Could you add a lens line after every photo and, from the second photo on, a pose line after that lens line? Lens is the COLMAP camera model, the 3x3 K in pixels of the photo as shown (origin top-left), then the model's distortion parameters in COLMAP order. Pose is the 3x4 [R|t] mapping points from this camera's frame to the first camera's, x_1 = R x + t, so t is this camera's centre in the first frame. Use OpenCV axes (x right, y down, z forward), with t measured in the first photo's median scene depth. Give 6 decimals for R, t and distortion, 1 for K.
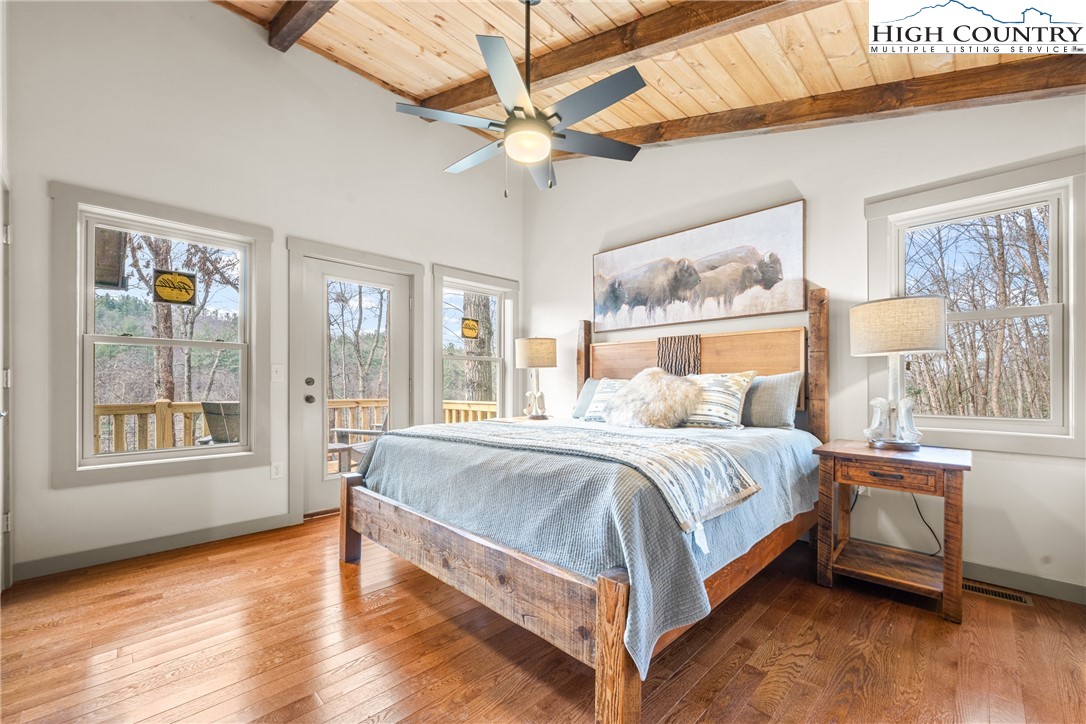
lens RADIAL K [[437.8, 0, 549.1], [0, 437.8, 380.9], [0, 0, 1]] dist [0.000752, 0.000044]
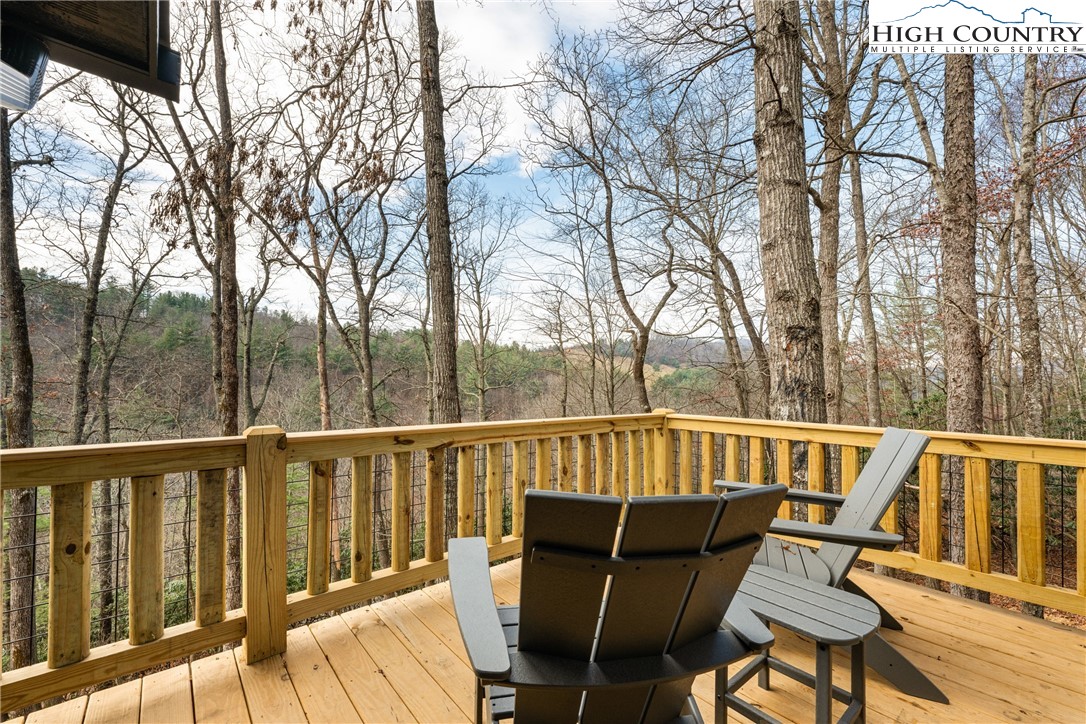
lens RADIAL K [[432.8, 0, 548.0], [0, 432.8, 373.7], [0, 0, 1]] dist [-0.001800, 0.000002]
pose [[0.997605, 0.012925, -0.067945, -0.655645], [-0.013693, 0.999847, -0.010848, -0.000537], [0.067794, 0.011752, 0.997630, 0.692538]]
